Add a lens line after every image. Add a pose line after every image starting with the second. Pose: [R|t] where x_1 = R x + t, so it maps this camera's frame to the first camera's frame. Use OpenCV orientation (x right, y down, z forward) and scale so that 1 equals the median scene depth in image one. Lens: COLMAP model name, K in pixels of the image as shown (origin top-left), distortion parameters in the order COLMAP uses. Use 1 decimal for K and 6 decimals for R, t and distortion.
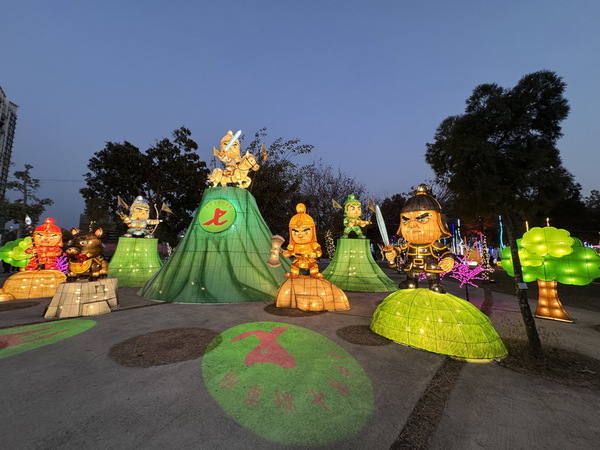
lens RADIAL K [[238.0, 0, 300.0], [0, 238.0, 225.0], [0, 0, 1]] dist [0.008054, 0.000060]
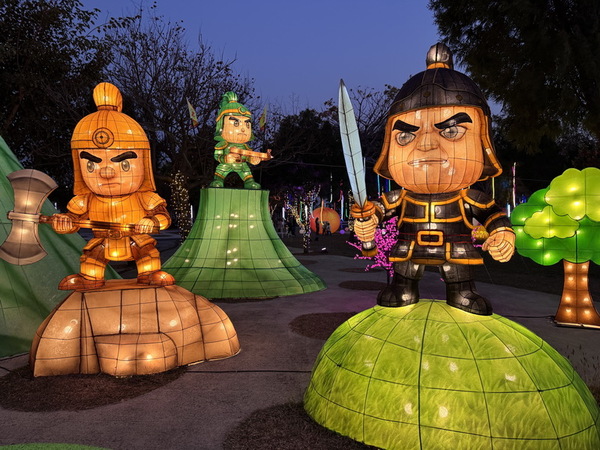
lens RADIAL K [[416.8, 0, 300.0], [0, 416.8, 225.0], [0, 0, 1]] dist [0.072541, -0.067846]
pose [[0.914712, -0.018817, 0.403668, 0.009495], [-0.034504, 0.991631, 0.124411, 0.033466], [-0.402630, -0.127728, 0.906407, 0.294710]]
